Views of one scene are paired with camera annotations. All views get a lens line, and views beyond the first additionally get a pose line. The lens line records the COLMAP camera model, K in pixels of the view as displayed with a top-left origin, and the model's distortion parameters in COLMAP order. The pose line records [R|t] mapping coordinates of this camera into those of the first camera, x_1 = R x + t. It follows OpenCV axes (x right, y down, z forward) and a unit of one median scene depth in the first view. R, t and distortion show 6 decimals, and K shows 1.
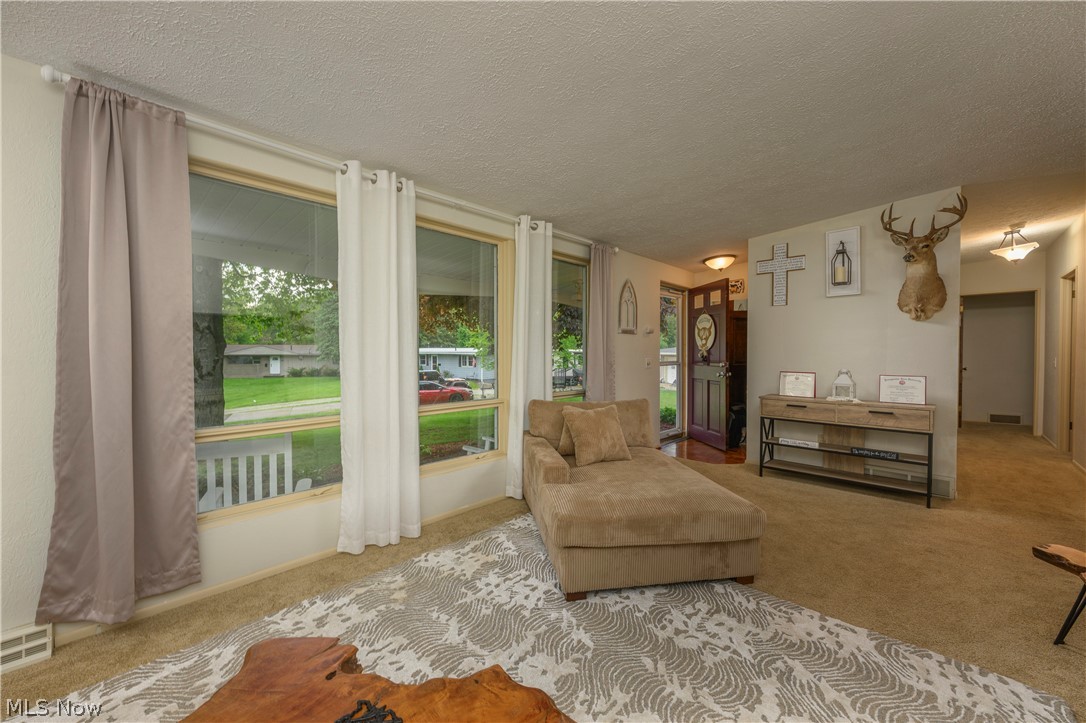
lens RADIAL K [[427.7, 0, 540.9], [0, 427.7, 358.3], [0, 0, 1]] dist [0.001572, 0.000189]
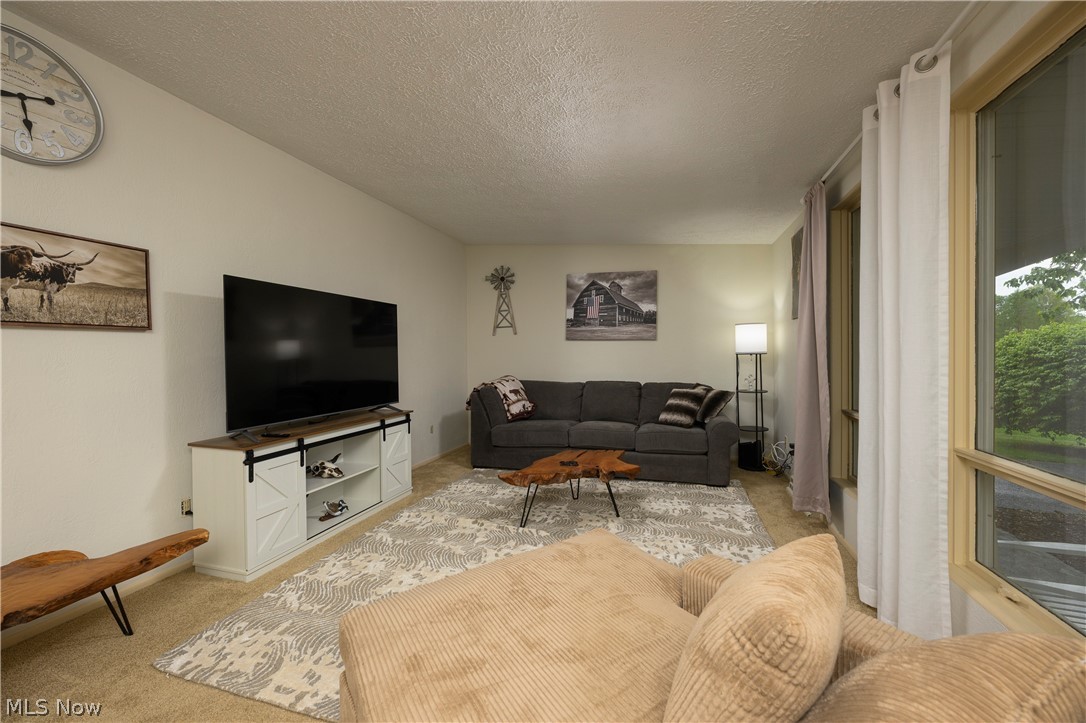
lens RADIAL K [[427.7, 0, 538.9], [0, 427.7, 359.4], [0, 0, 1]] dist [0.001572, 0.000189]
pose [[-0.901725, 0.010944, -0.432172, 0.706519], [-0.000082, 0.999675, 0.025487, -0.027585], [0.432311, 0.023018, -0.901431, 2.209062]]
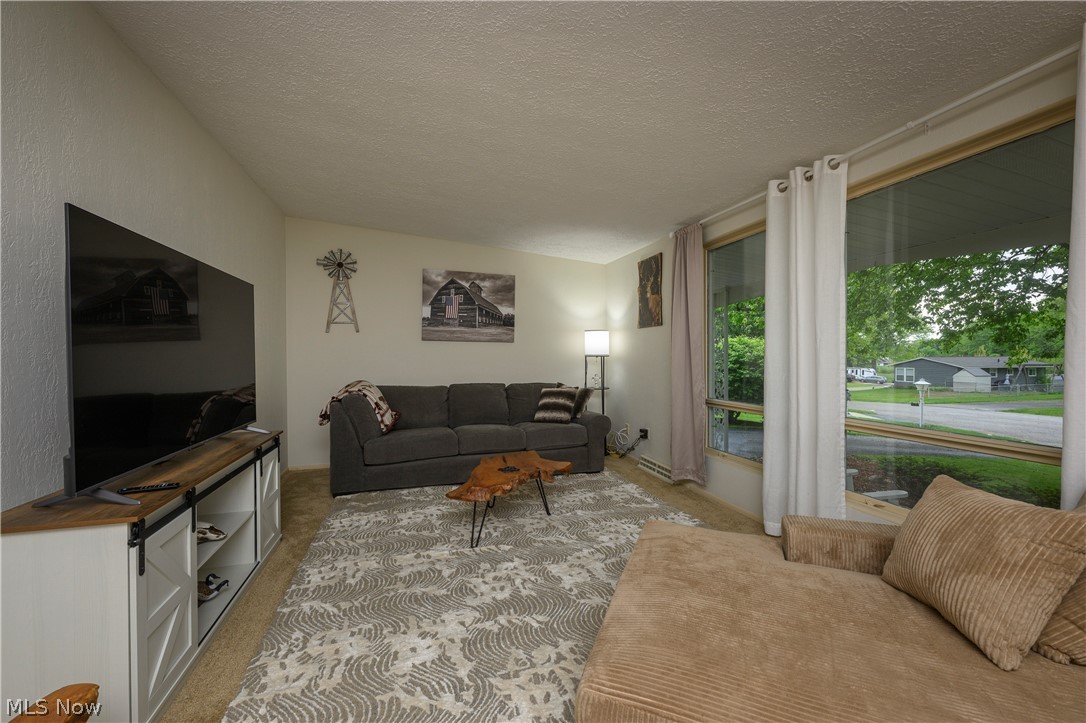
lens RADIAL K [[427.7, 0, 539.4], [0, 427.7, 359.8], [0, 0, 1]] dist [0.001572, 0.000189]
pose [[-0.506793, 0.008867, -0.862022, 1.267360], [-0.010907, 0.999801, 0.016697, -0.014887], [0.861999, 0.017864, -0.506595, 1.588241]]
